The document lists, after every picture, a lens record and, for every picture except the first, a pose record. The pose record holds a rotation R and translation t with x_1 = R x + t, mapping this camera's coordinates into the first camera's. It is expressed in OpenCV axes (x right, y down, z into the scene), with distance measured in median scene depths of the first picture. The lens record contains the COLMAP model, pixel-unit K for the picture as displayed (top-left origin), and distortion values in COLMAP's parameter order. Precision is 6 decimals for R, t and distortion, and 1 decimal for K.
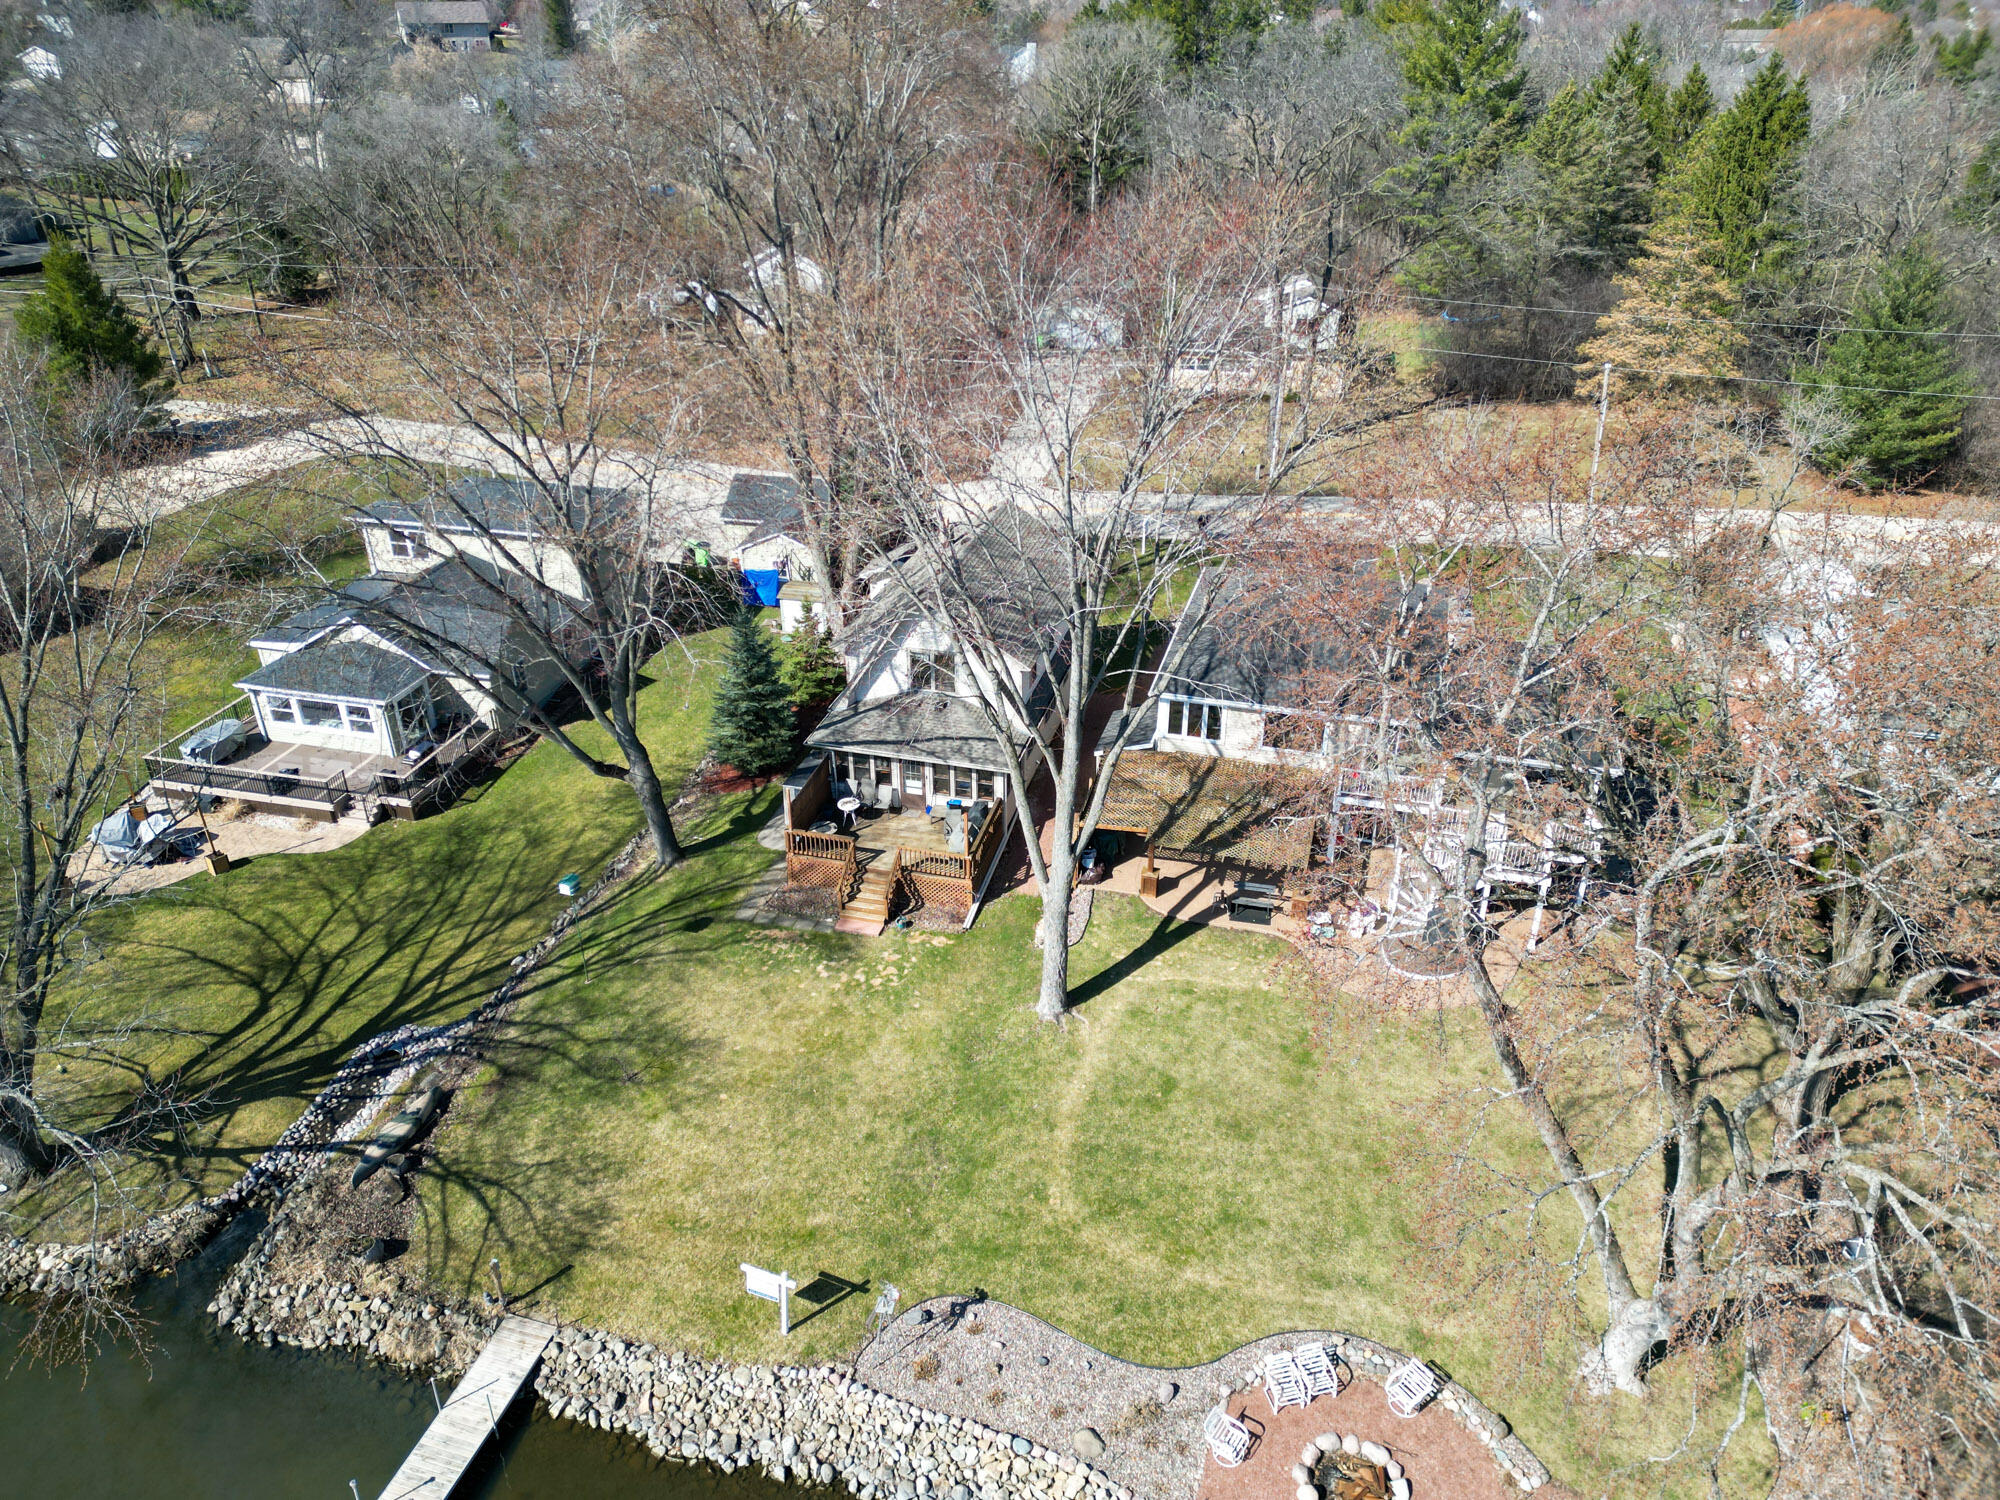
lens RADIAL K [[1368.6, 0, 1007.2], [0, 1368.6, 740.1], [0, 0, 1]] dist [0.044632, -0.028135]
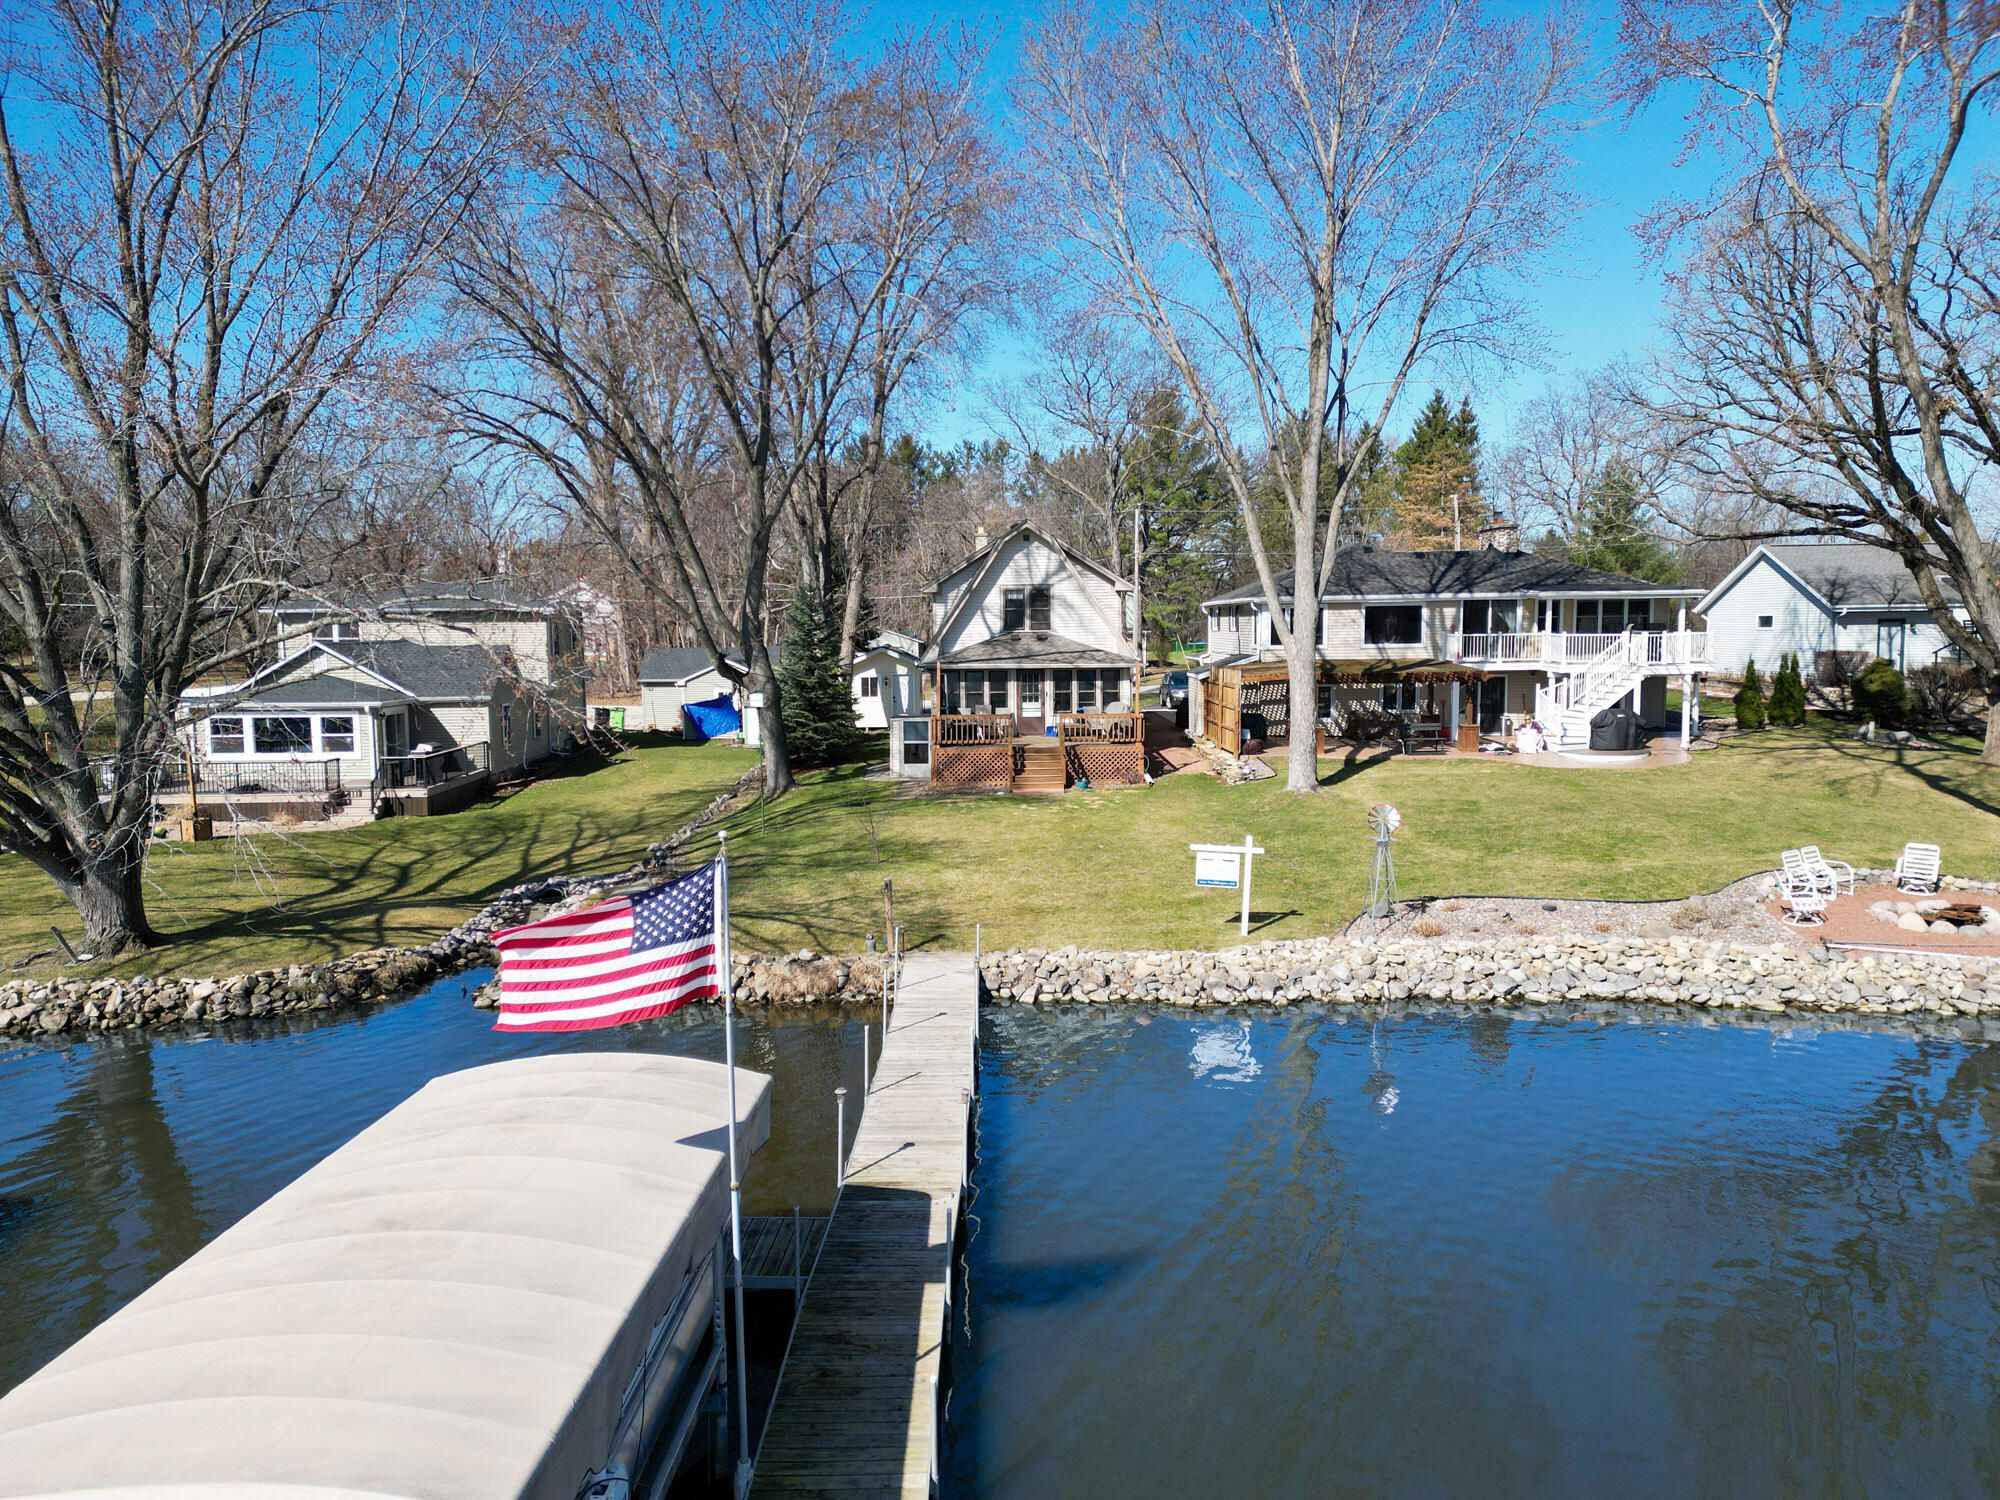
lens RADIAL K [[1368.6, 0, 995.2], [0, 1368.6, 761.3], [0, 0, 1]] dist [0.044632, -0.028135]
pose [[0.961978, -0.035821, 0.270769, -0.368917], [0.136381, 0.921926, -0.362564, 0.429726], [-0.236642, 0.385706, 0.891758, 0.184734]]
